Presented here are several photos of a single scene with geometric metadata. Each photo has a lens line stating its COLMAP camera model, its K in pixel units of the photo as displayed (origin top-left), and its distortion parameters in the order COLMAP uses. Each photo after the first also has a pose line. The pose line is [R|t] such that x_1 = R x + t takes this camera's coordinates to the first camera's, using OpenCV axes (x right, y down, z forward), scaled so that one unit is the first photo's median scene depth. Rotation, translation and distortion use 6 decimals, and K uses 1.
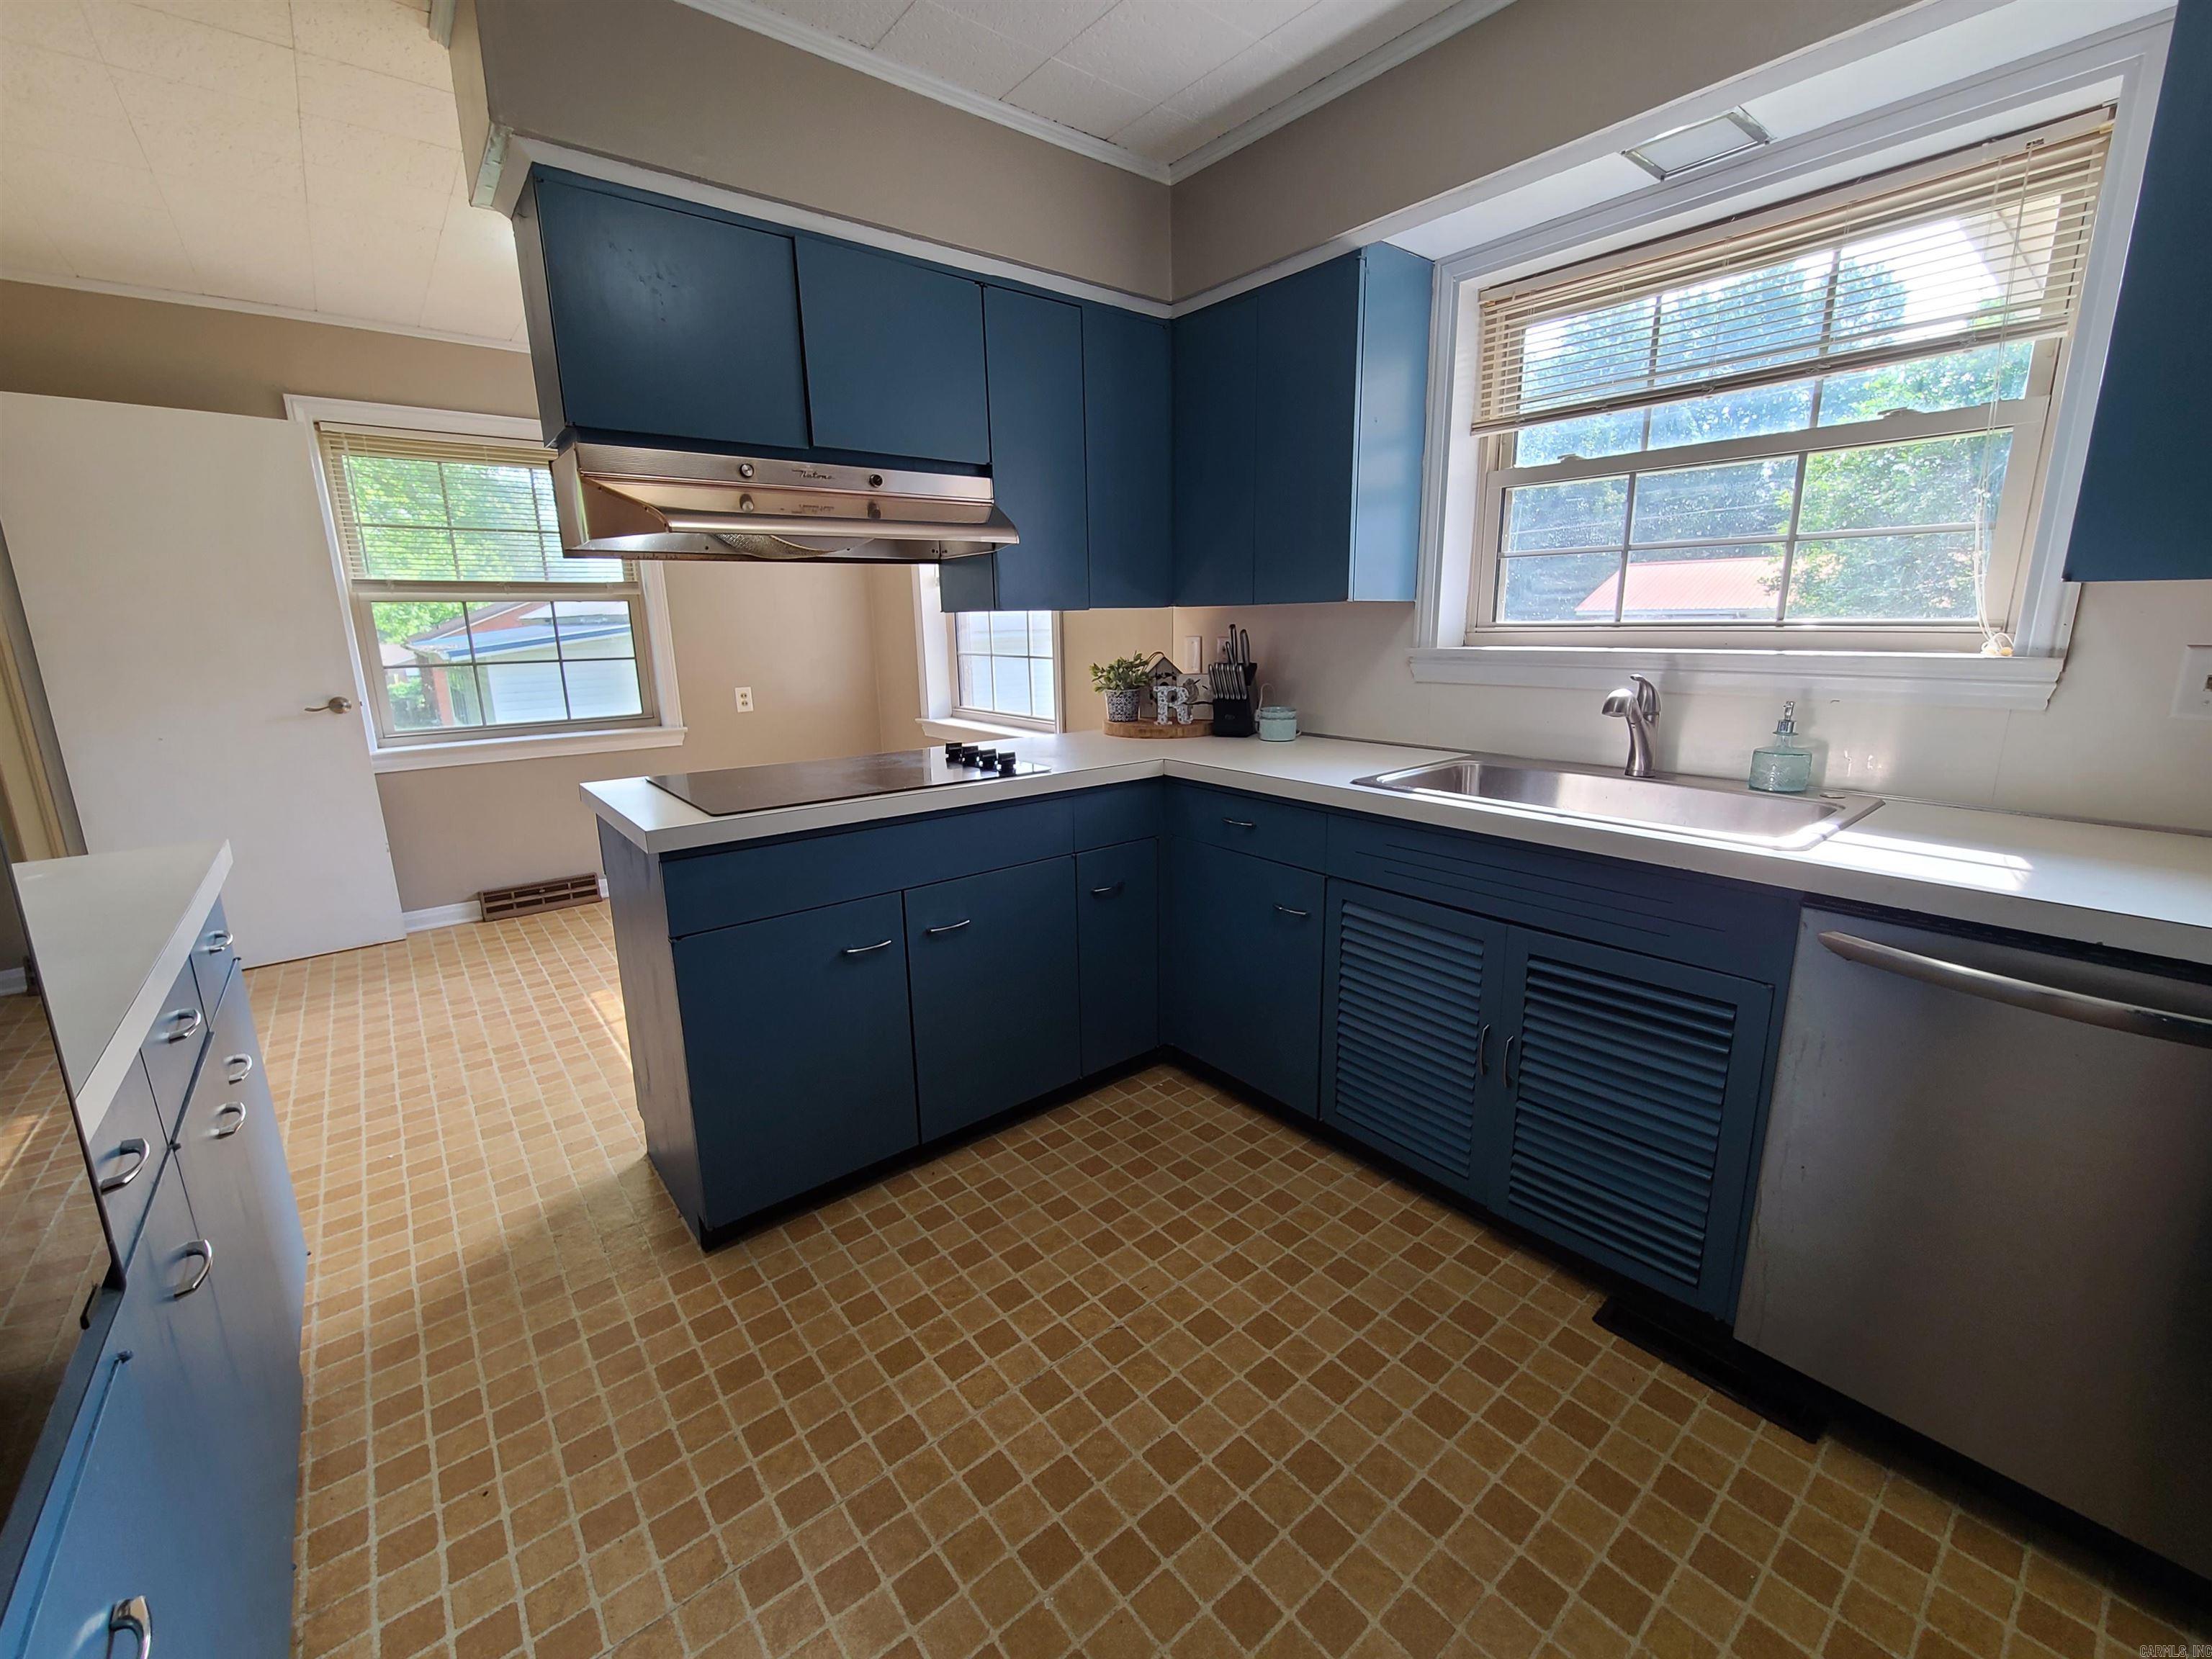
lens RADIAL K [[904.0, 0, 1127.9], [0, 904.0, 814.1], [0, 0, 1]] dist [0.000444, -0.002711]
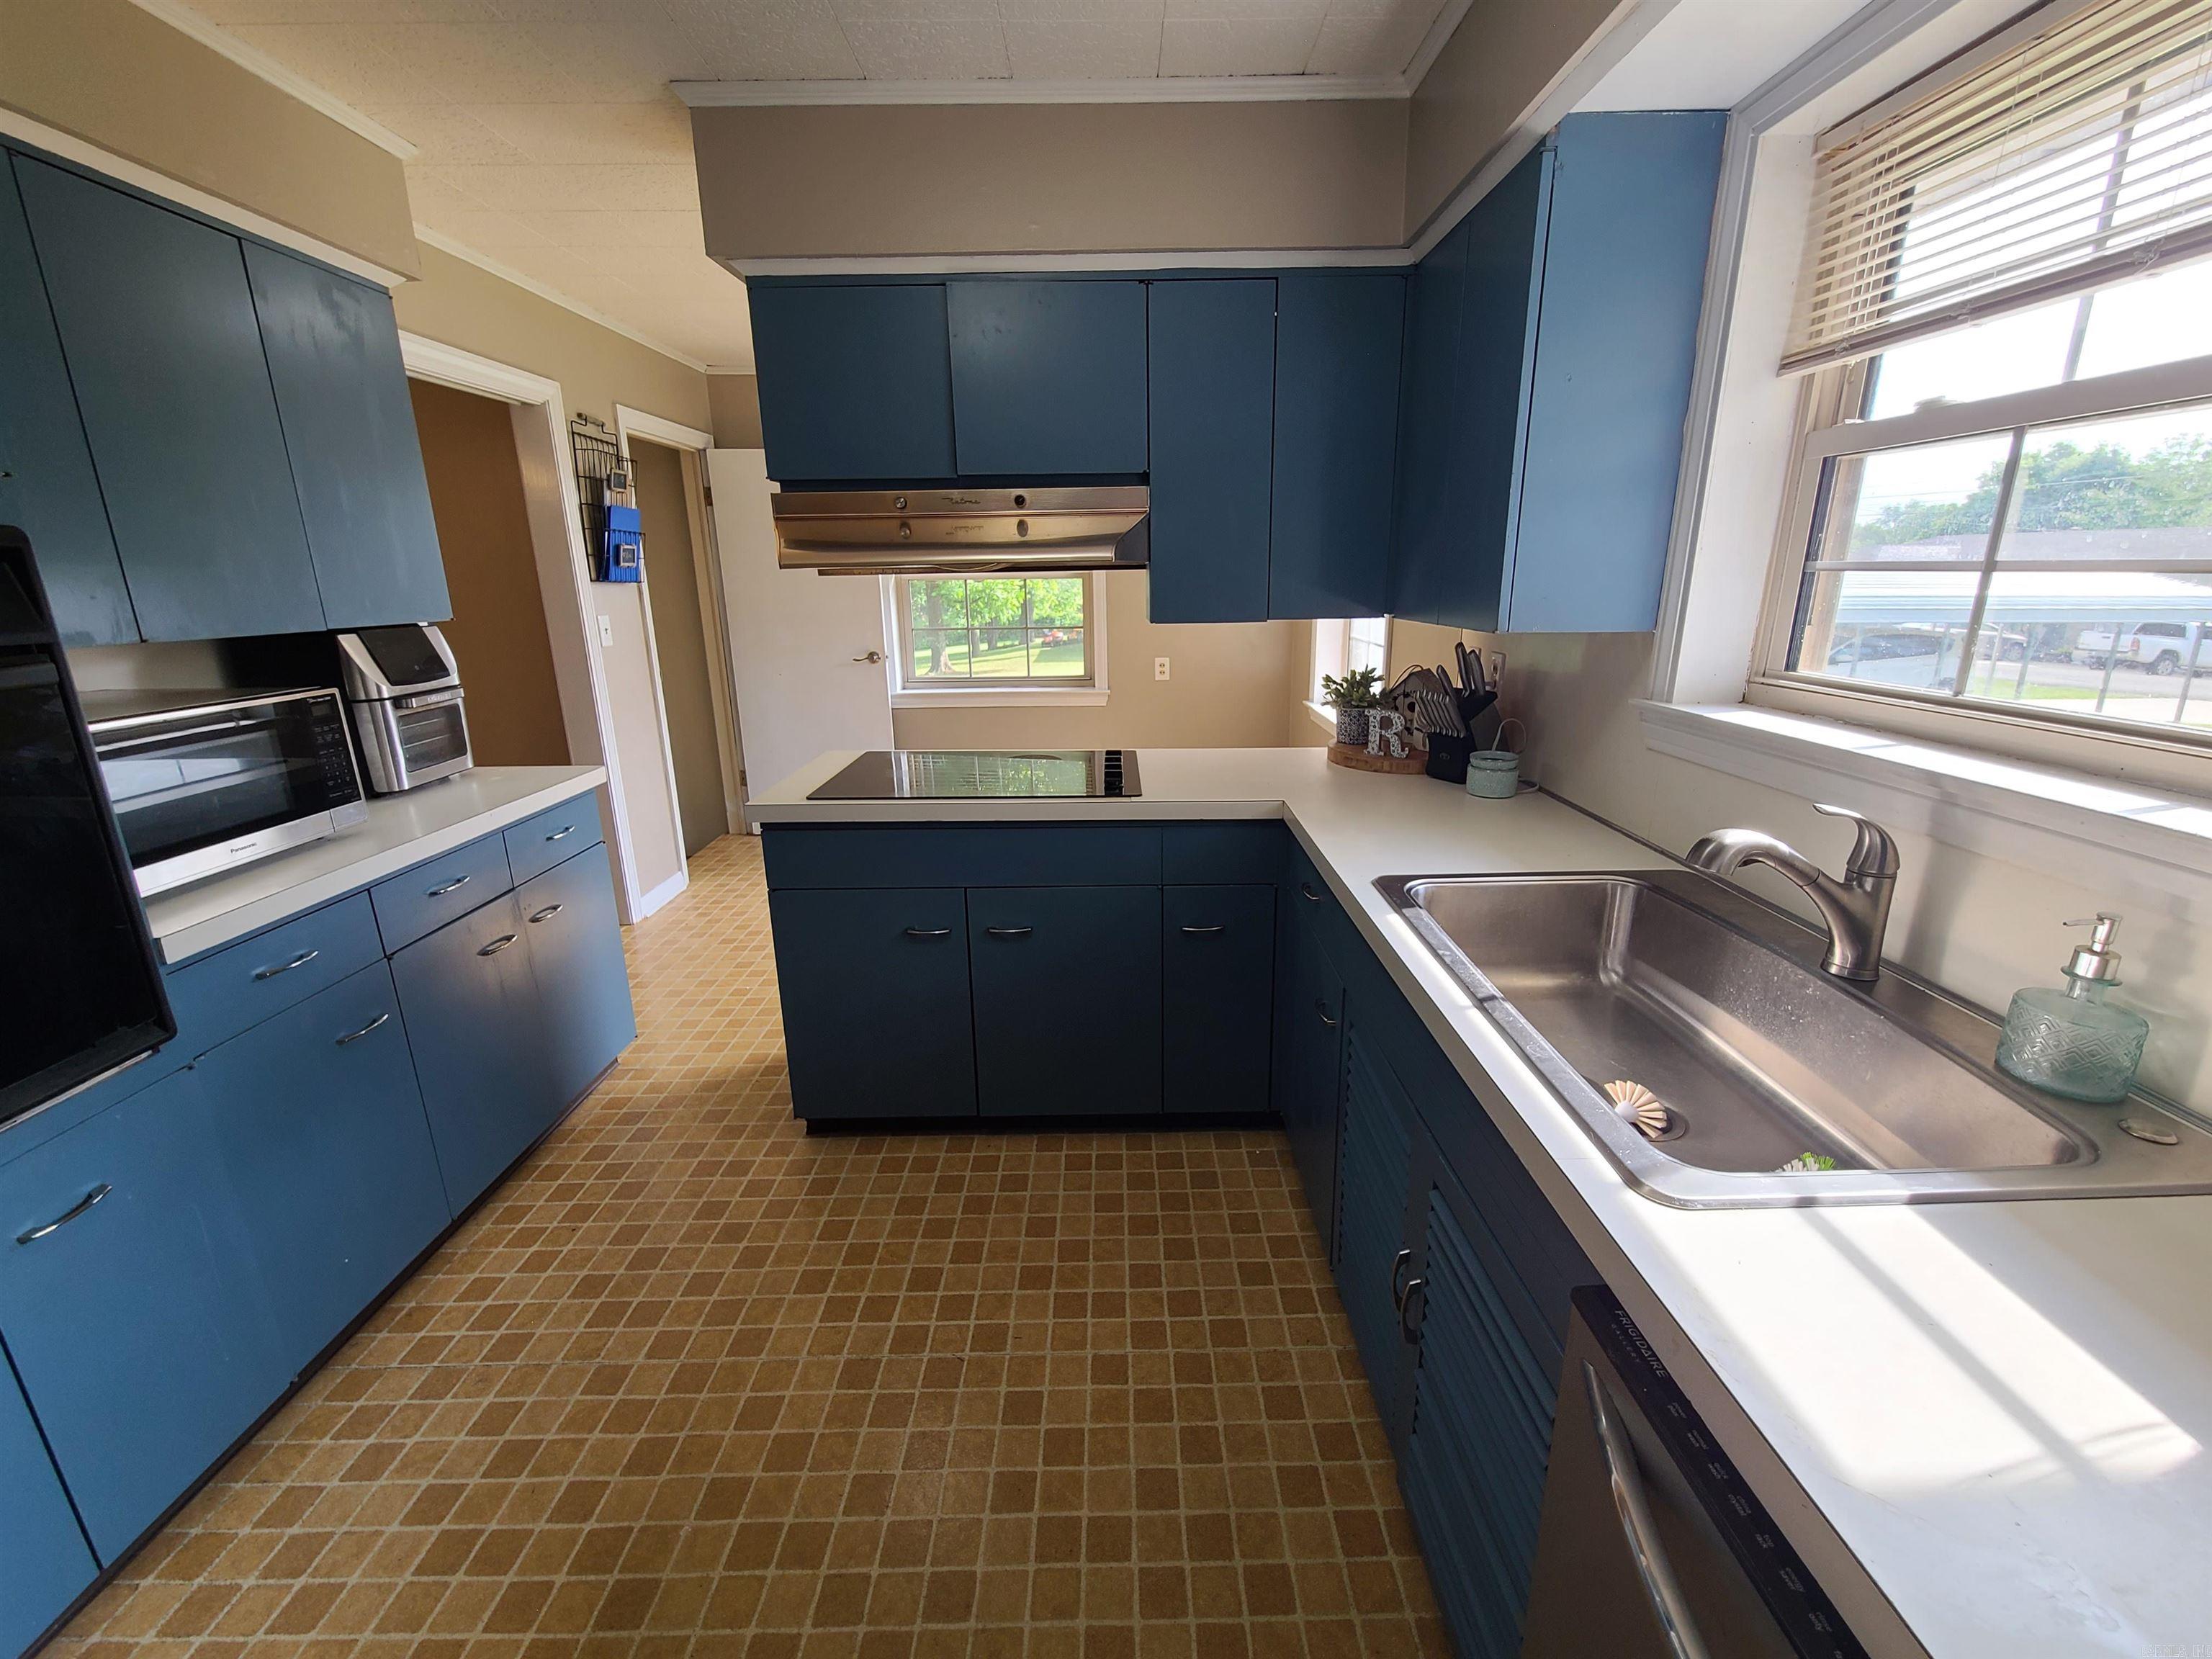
lens RADIAL K [[904.0, 0, 1127.2], [0, 904.0, 816.1], [0, 0, 1]] dist [0.000444, -0.002711]
pose [[0.777960, 0.171482, -0.604460, 0.543144], [-0.134922, 0.985187, 0.105844, -0.142395], [0.613656, -0.000787, 0.789573, 0.258609]]
